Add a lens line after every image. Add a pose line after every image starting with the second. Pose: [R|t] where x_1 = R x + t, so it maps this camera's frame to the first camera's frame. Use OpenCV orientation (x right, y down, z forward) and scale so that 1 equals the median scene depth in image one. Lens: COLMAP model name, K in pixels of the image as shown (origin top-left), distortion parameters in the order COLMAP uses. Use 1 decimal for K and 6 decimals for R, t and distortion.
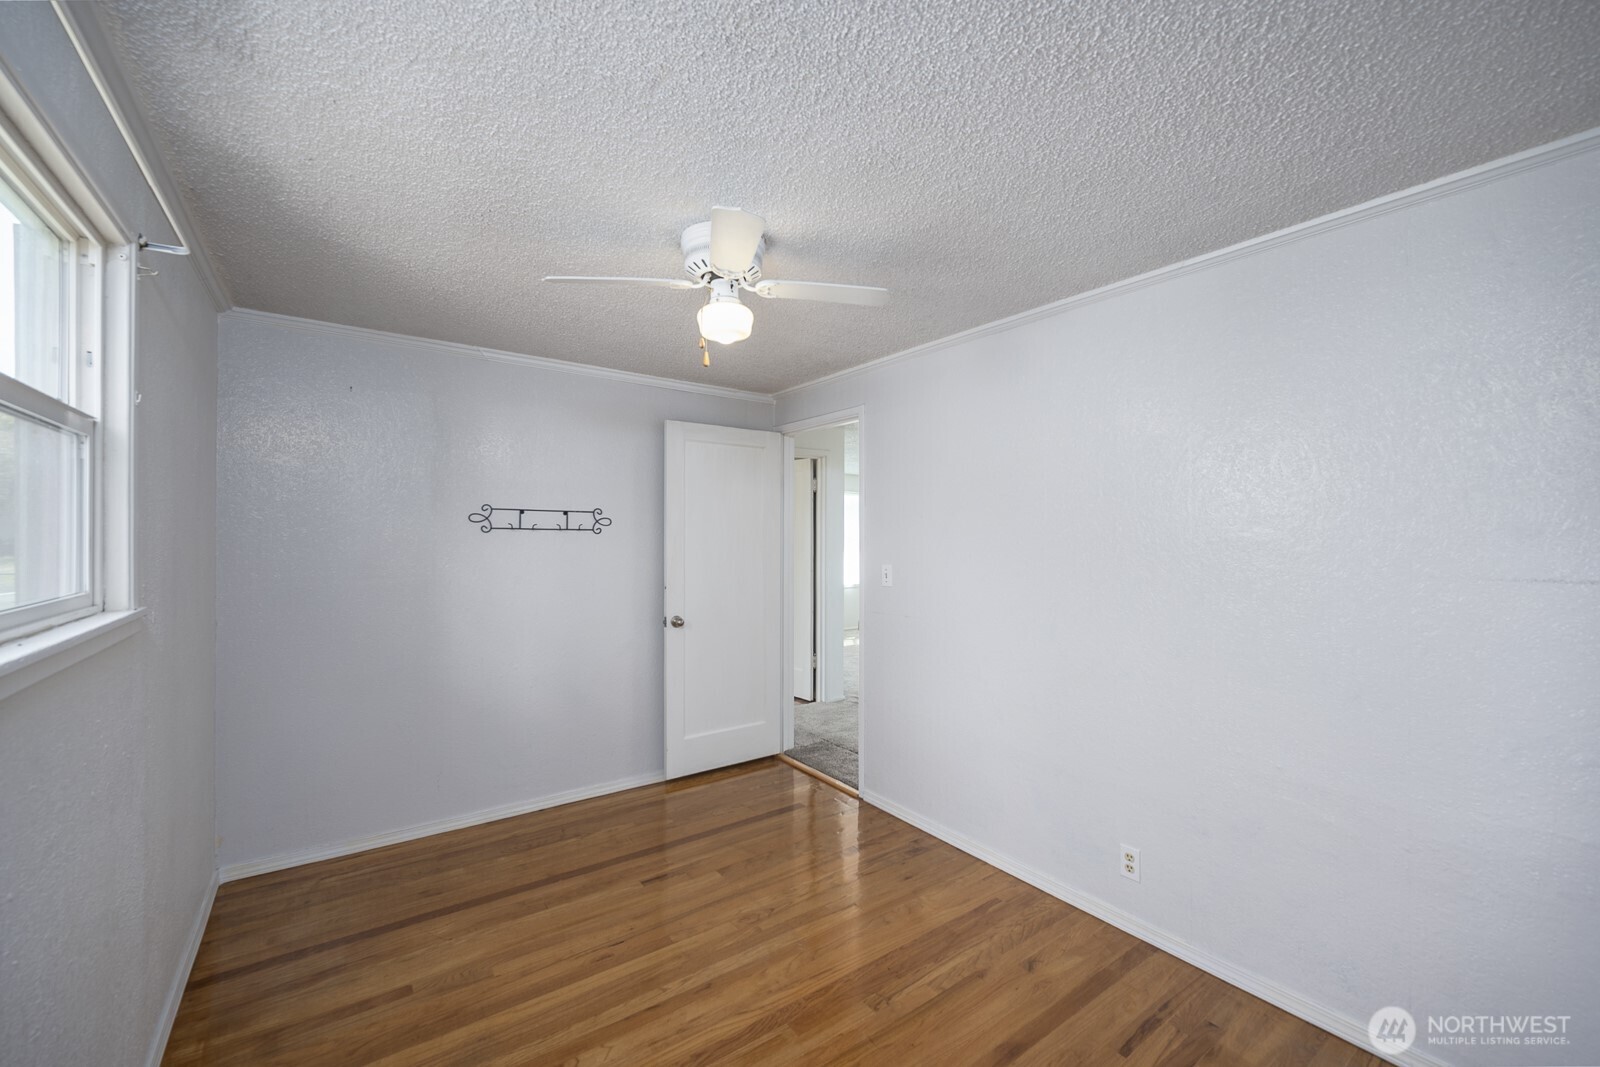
lens RADIAL K [[631.7, 0, 800.0], [0, 631.7, 535.8], [0, 0, 1]] dist [-0.000251, -0.000335]
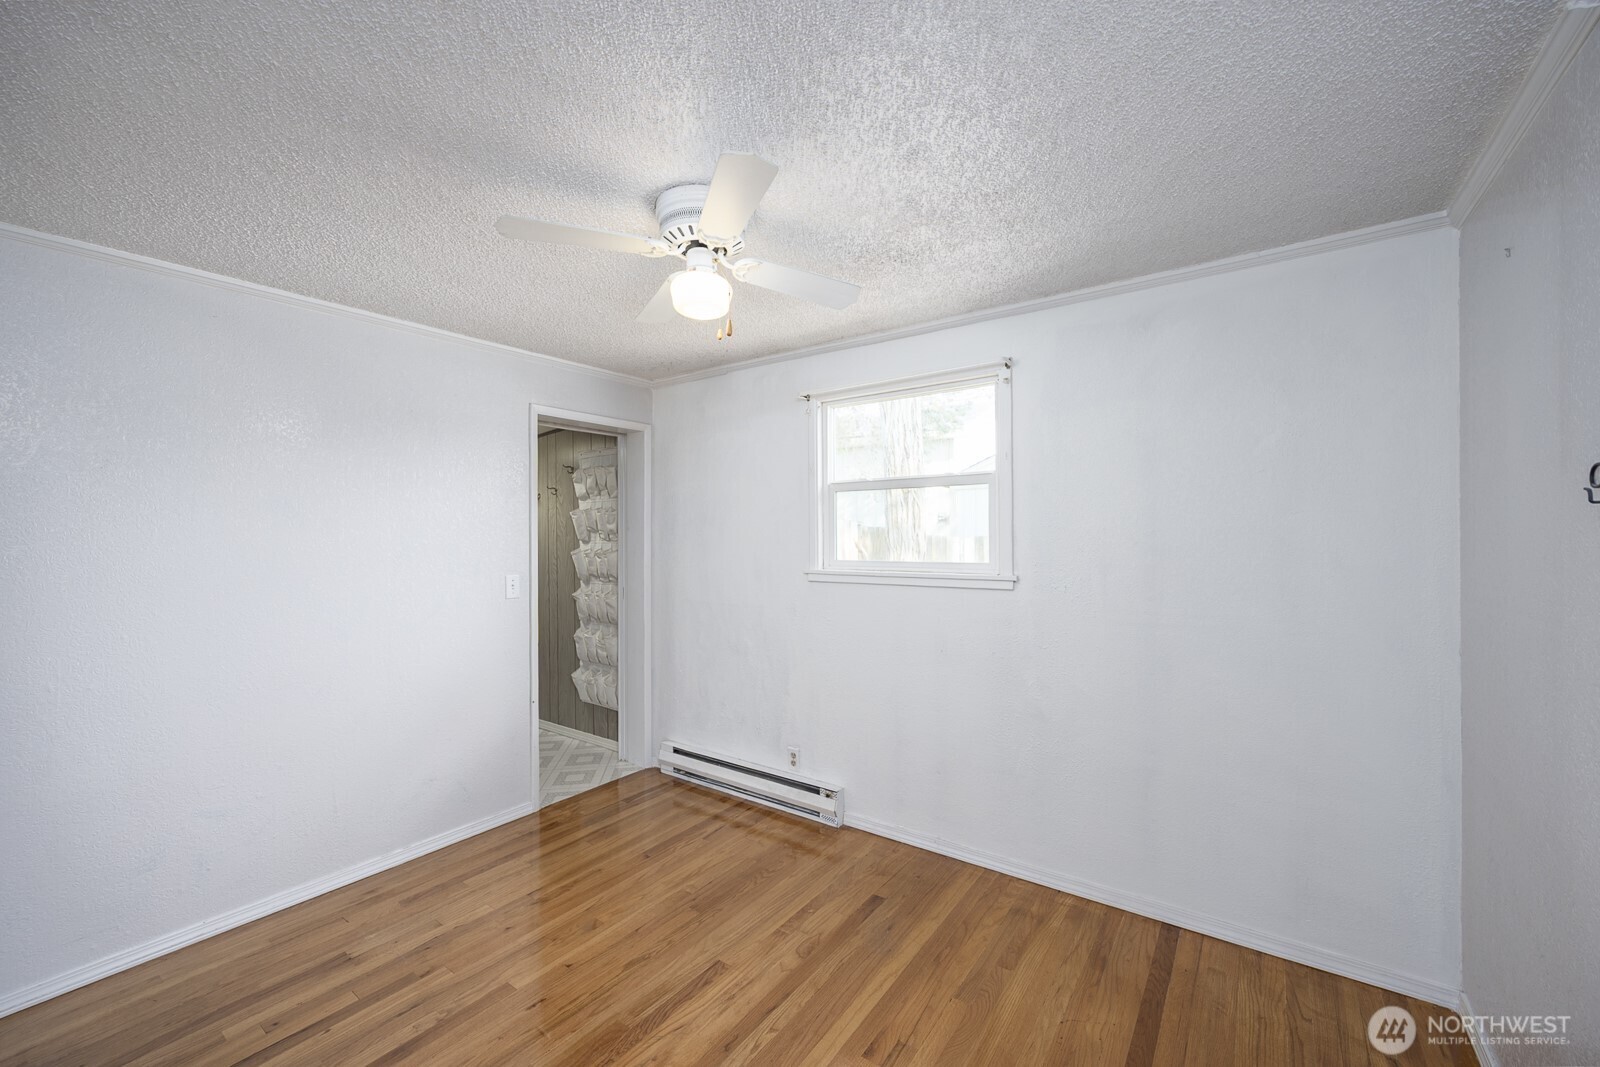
lens RADIAL K [[631.7, 0, 797.2], [0, 631.7, 534.6], [0, 0, 1]] dist [-0.000251, -0.000335]
pose [[-0.949371, 0.000994, -0.314155, 0.039700], [0.002868, 0.999981, -0.005504, 0.005997], [0.314144, -0.006126, -0.949356, 1.968982]]
